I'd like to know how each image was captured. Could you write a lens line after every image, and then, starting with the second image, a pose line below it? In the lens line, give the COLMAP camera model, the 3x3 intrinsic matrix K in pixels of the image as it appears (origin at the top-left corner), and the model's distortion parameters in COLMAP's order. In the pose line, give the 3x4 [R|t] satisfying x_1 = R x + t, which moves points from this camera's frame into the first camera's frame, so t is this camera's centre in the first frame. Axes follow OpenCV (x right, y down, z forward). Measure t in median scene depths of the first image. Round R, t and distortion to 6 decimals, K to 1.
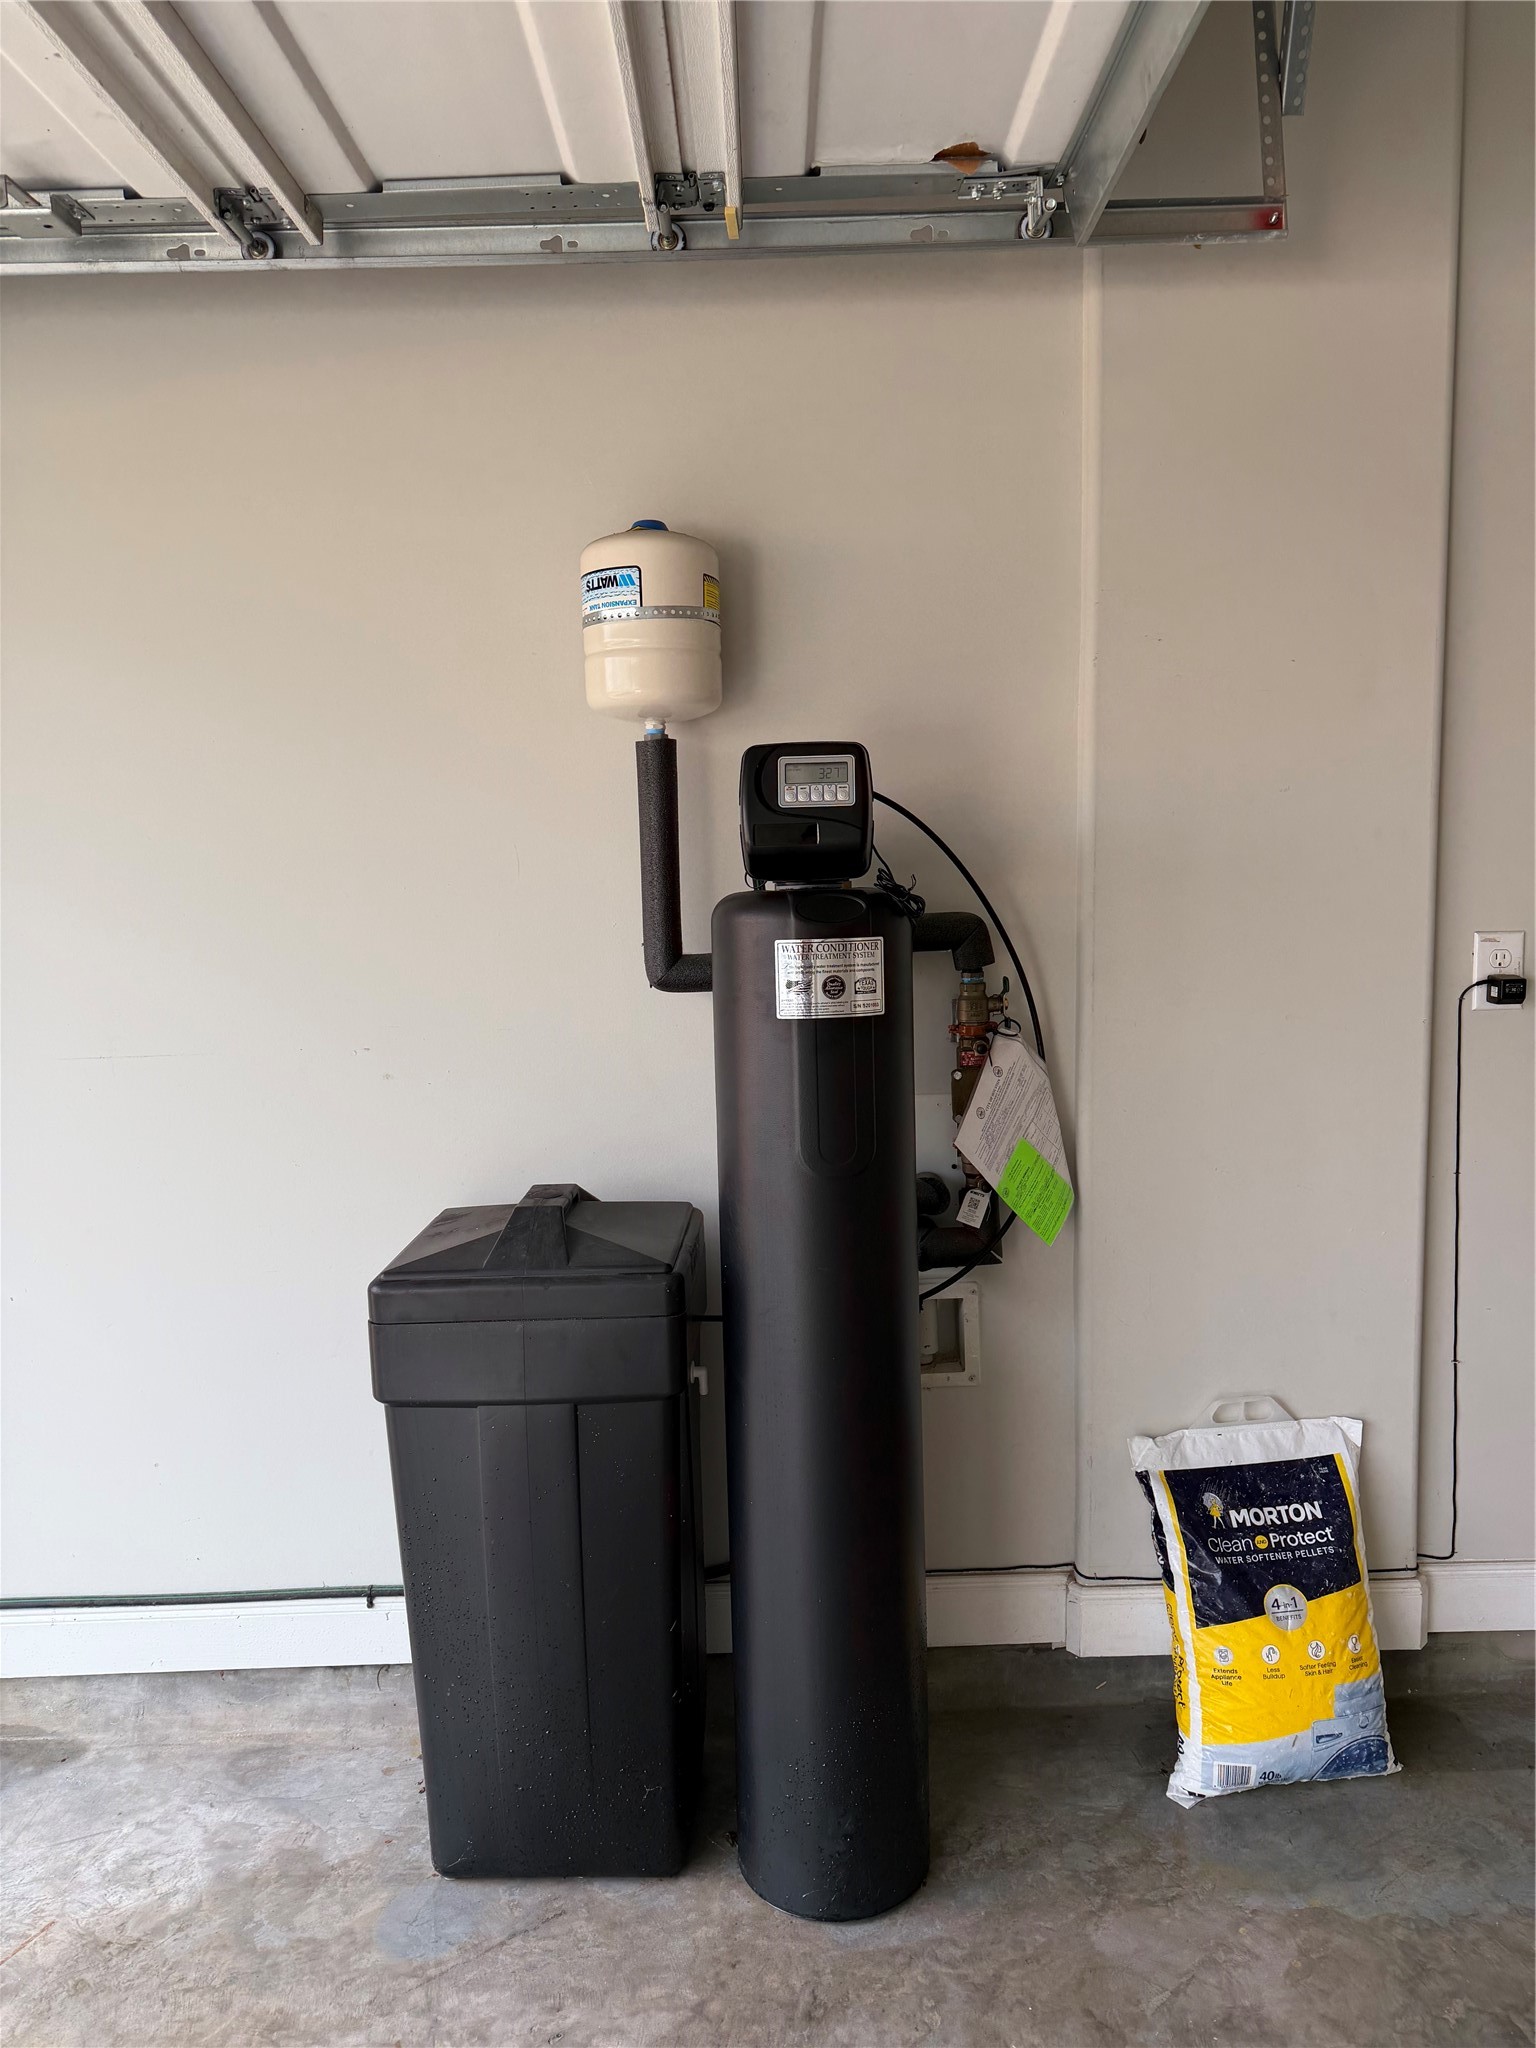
lens RADIAL K [[1423.1, 0, 768.0], [0, 1423.1, 1024.0], [0, 0, 1]] dist [0.002121, 0.000517]
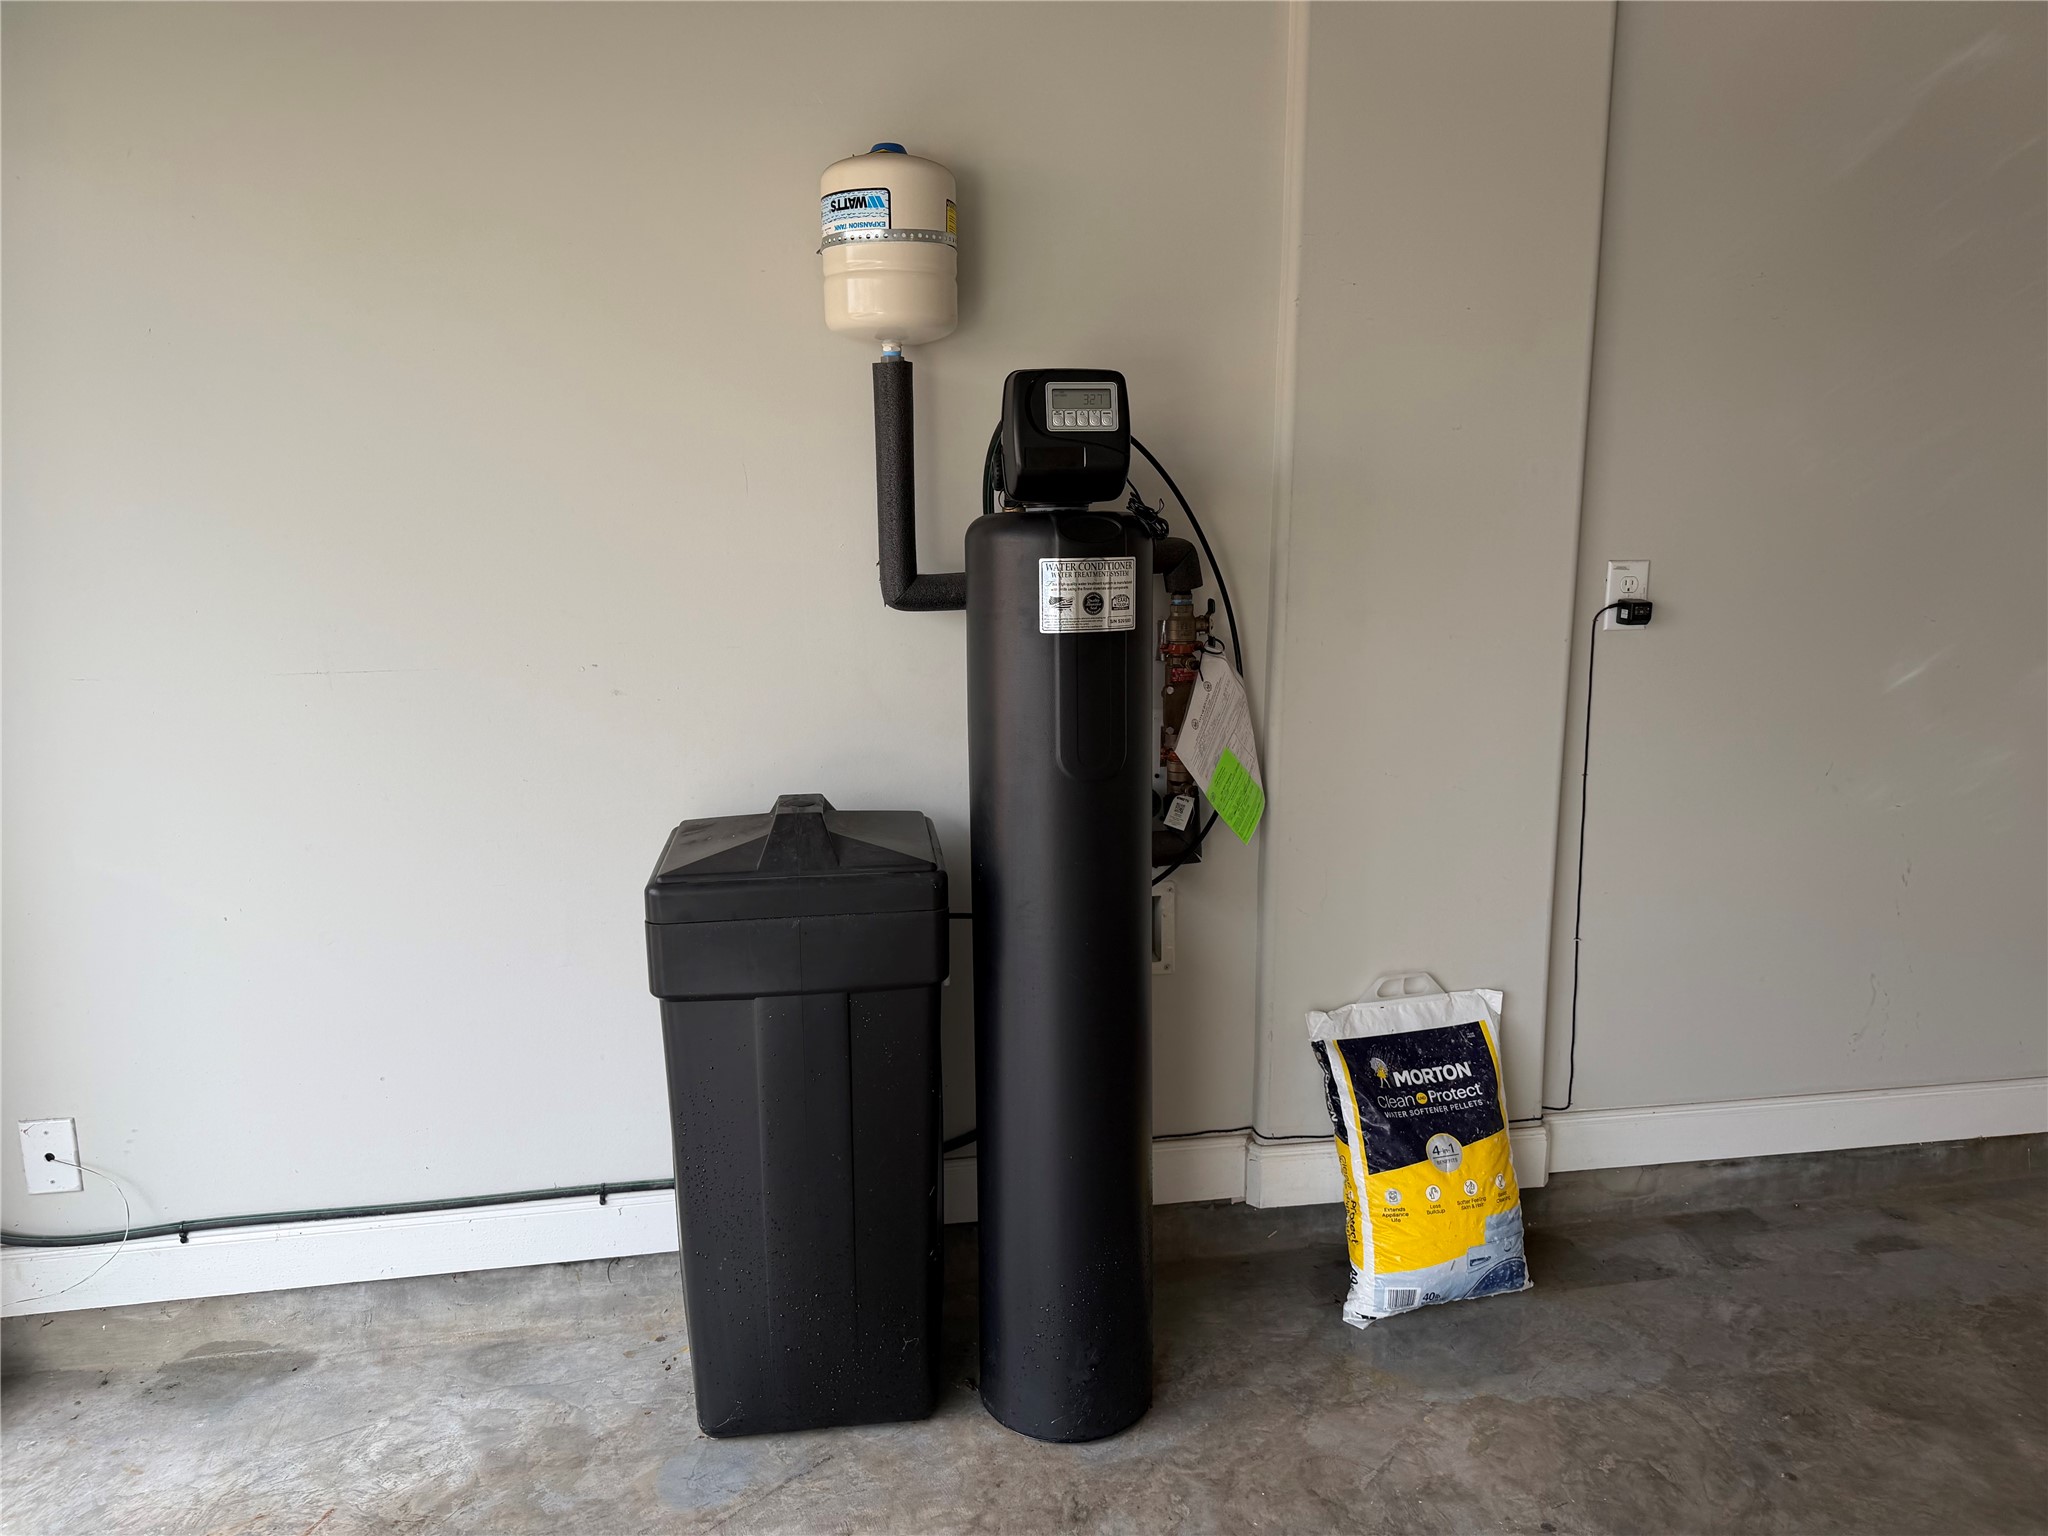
lens RADIAL K [[1405.0, 0, 1024.0], [0, 1405.0, 768.0], [0, 0, 1]] dist [0.064961, -0.081610]
pose [[0.988039, -0.011743, 0.153753, -0.146541], [0.000189, 0.997188, 0.074945, 0.016879], [-0.154201, -0.074019, 0.985263, -0.047909]]
